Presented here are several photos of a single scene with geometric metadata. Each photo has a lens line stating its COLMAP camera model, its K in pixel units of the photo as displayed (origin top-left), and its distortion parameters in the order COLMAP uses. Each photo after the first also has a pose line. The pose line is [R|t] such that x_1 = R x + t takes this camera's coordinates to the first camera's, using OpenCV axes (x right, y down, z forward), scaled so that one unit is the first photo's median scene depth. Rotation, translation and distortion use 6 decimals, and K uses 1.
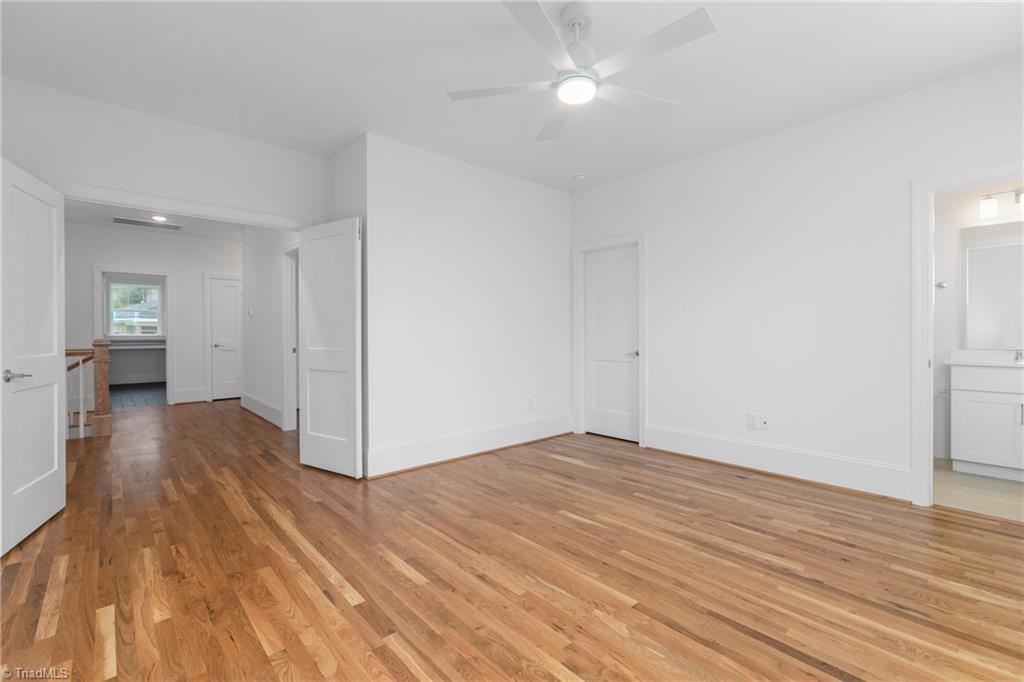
lens RADIAL K [[451.8, 0, 511.2], [0, 451.8, 338.3], [0, 0, 1]] dist [0.005454, 0.000760]
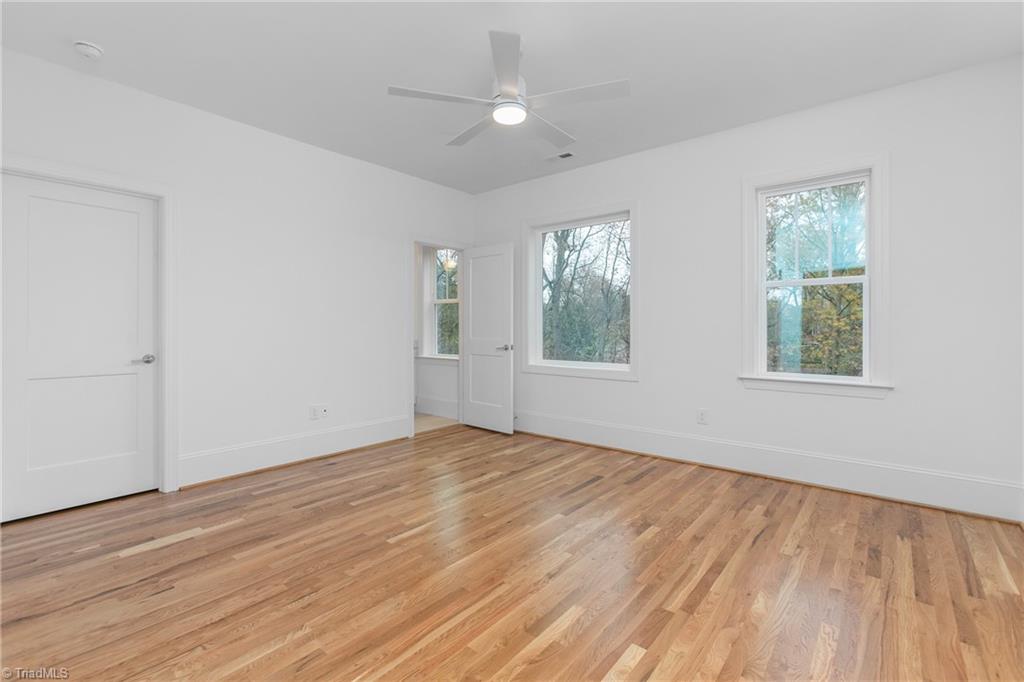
lens RADIAL K [[451.8, 0, 511.3], [0, 451.8, 334.9], [0, 0, 1]] dist [0.005454, 0.000760]
pose [[-0.145276, -0.006746, 0.989368, -0.742219], [0.007473, 0.999941, 0.007916, -0.006415], [-0.989363, 0.008543, -0.145216, 0.883473]]
